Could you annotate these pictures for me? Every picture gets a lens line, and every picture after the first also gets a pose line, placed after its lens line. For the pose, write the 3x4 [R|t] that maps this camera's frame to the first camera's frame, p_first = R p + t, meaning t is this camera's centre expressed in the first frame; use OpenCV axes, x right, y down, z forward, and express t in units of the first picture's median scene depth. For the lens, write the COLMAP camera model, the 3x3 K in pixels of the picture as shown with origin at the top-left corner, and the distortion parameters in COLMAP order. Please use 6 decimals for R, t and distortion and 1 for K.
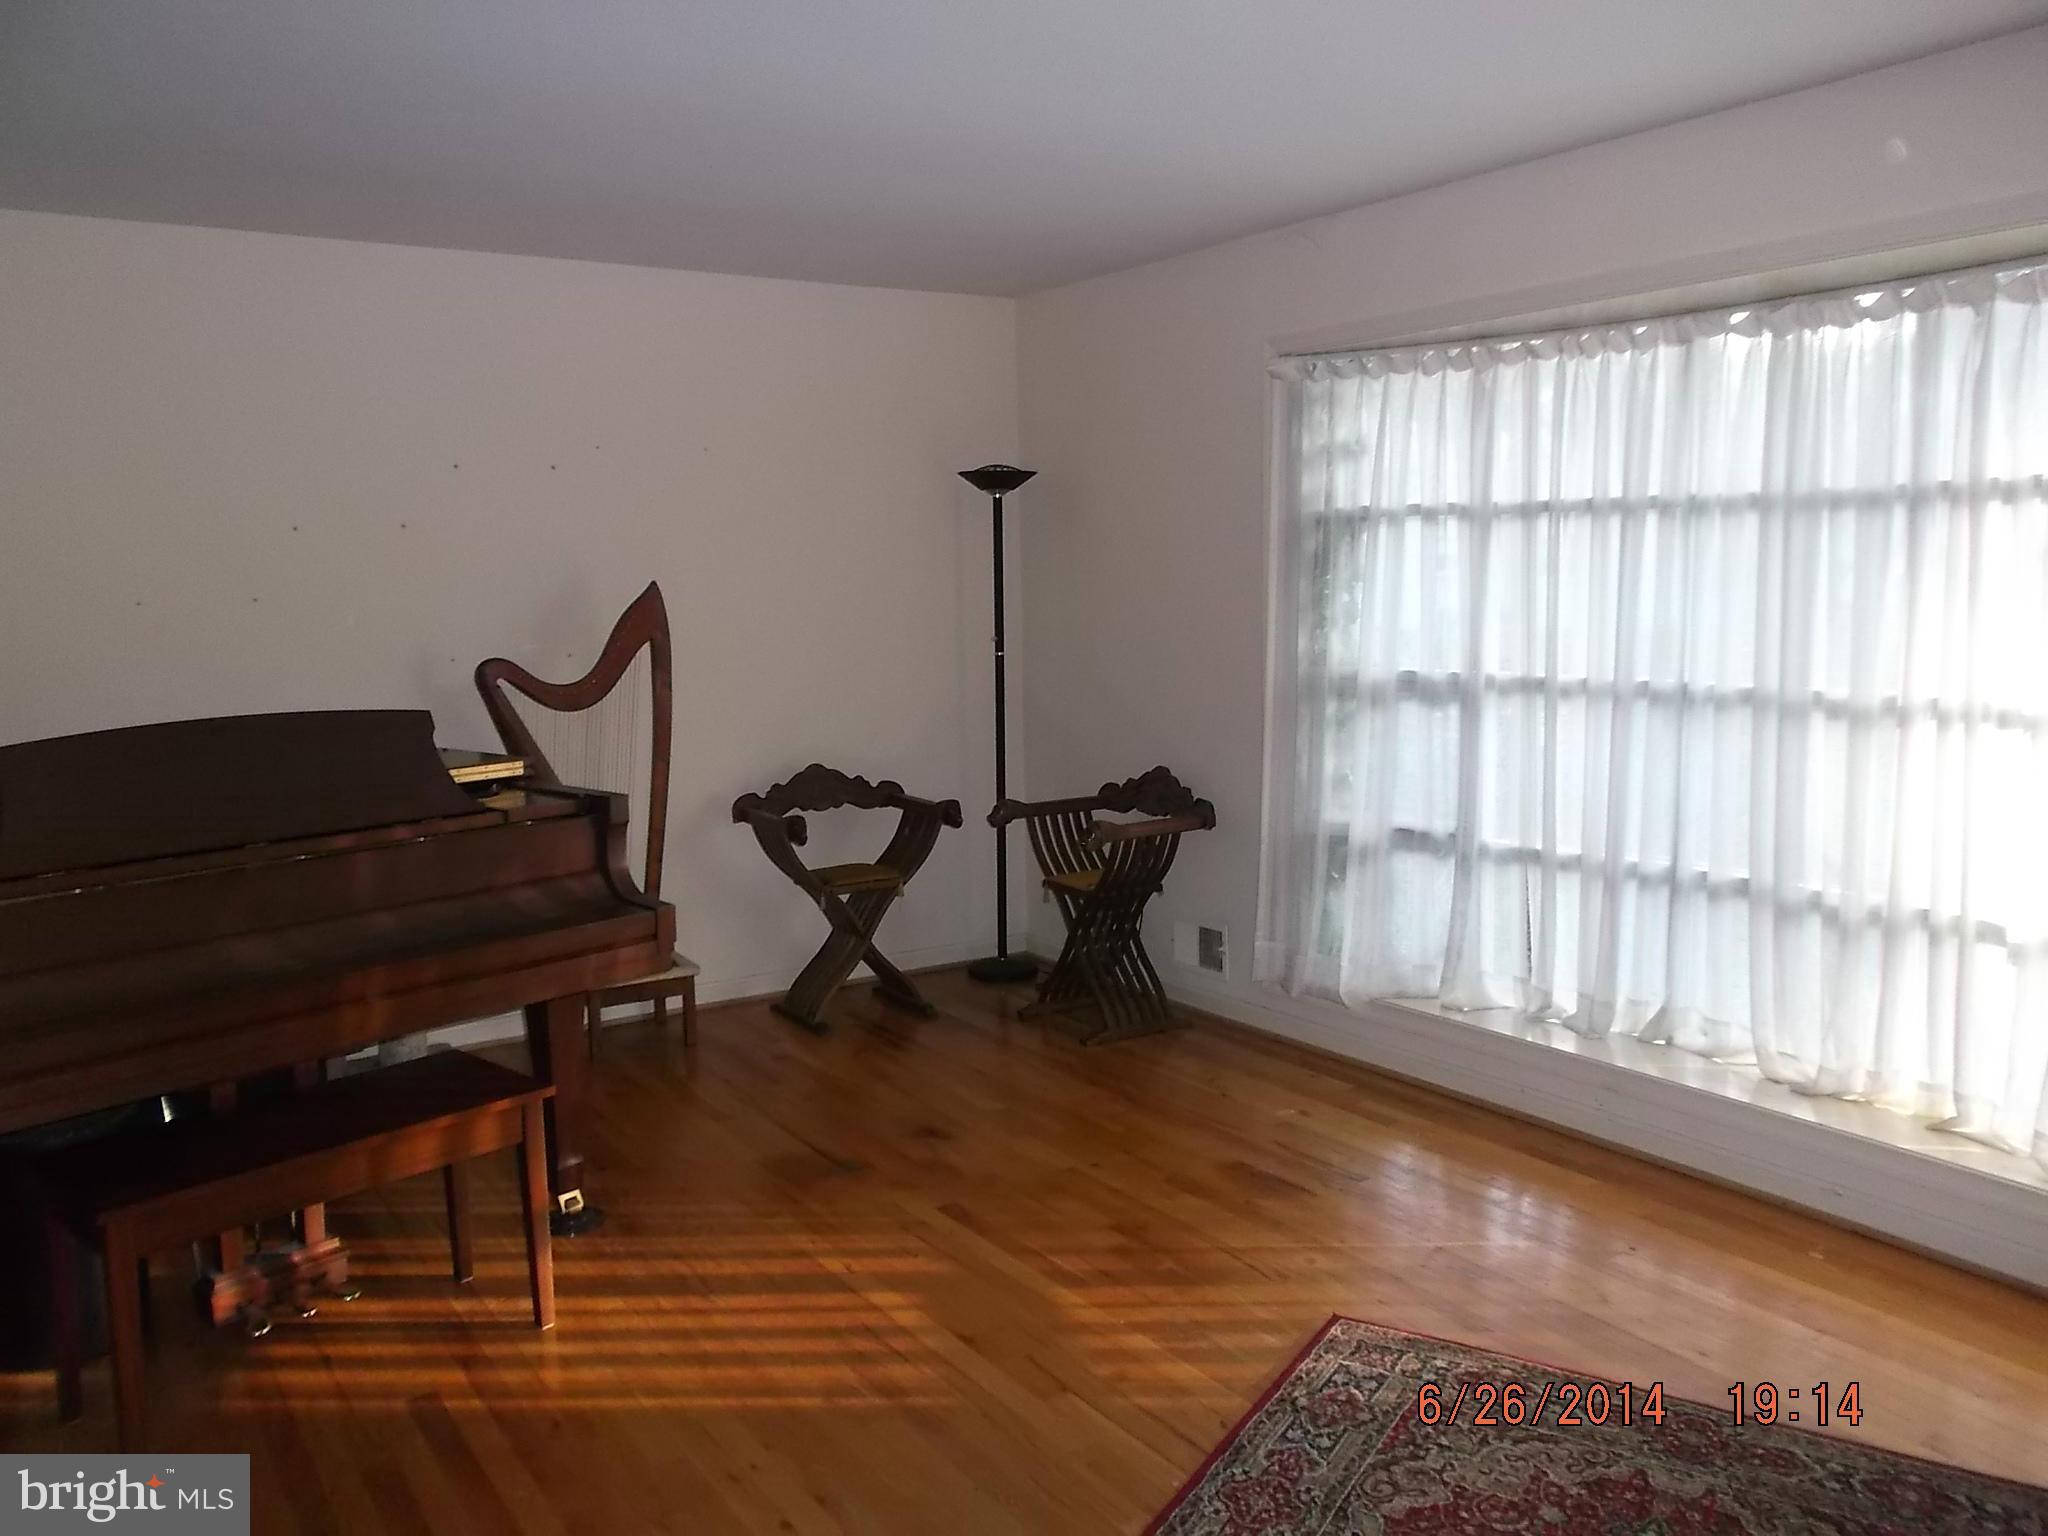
lens RADIAL K [[1607.9, 0, 1024.0], [0, 1607.9, 768.0], [0, 0, 1]] dist [-0.000247, 0.006153]
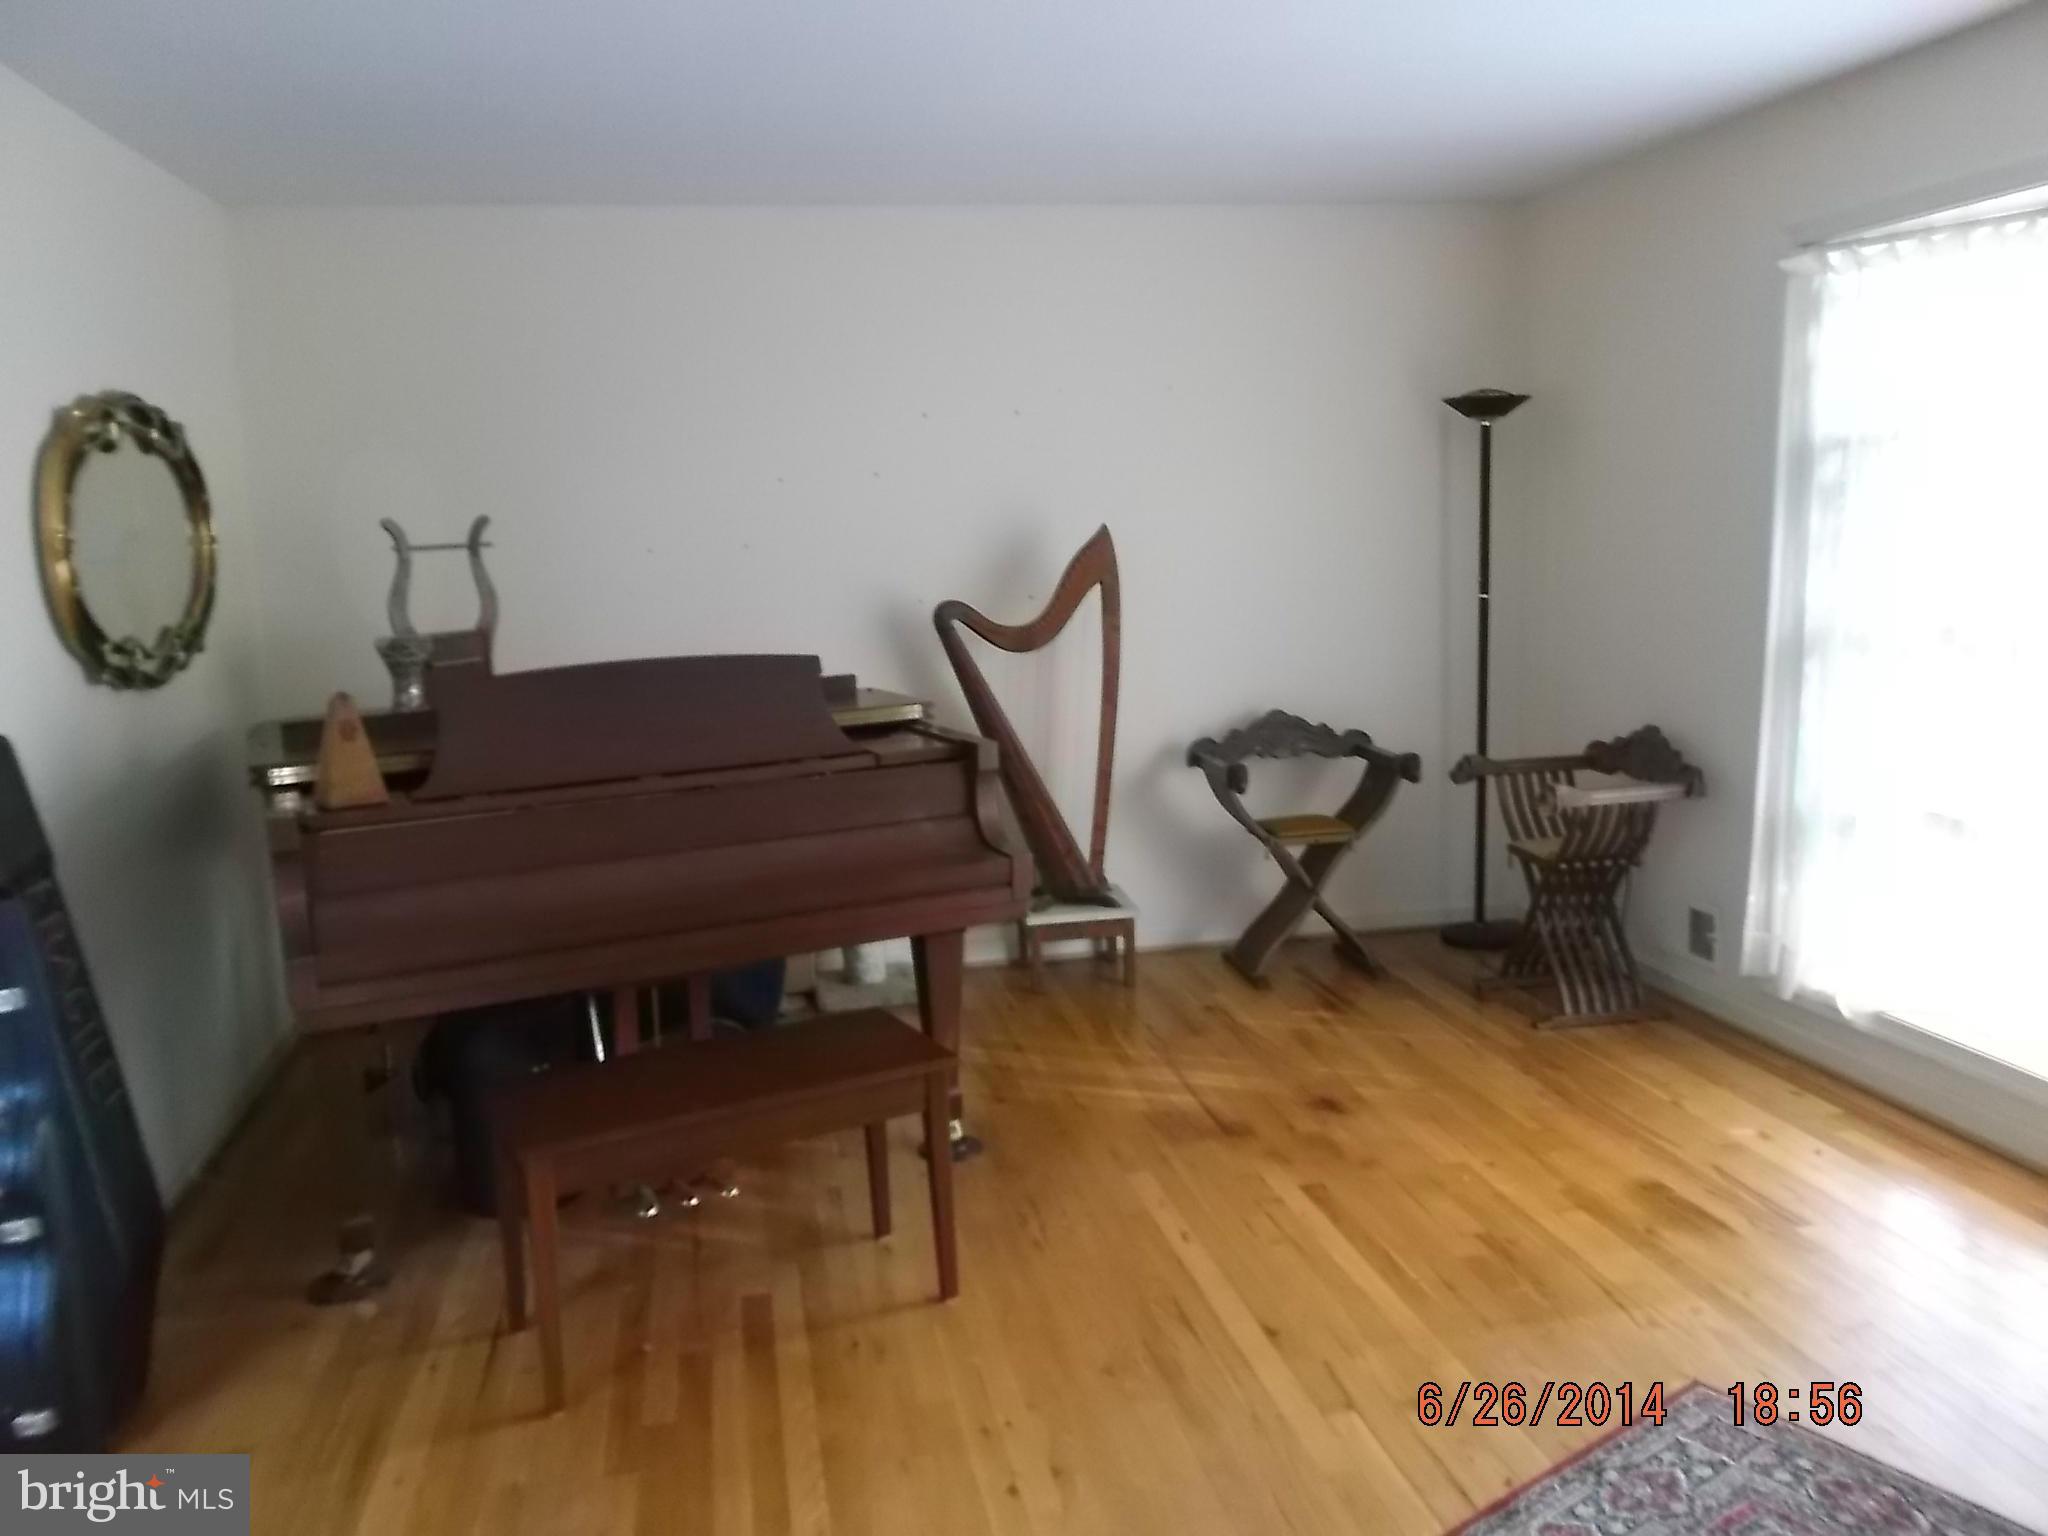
lens RADIAL K [[1607.9, 0, 1024.0], [0, 1607.9, 768.0], [0, 0, 1]] dist [-0.000247, 0.006153]
pose [[0.925106, 0.044303, -0.377116, 0.103591], [-0.028081, 0.998433, 0.048411, -0.010986], [0.378670, -0.034196, 0.924900, 0.048597]]
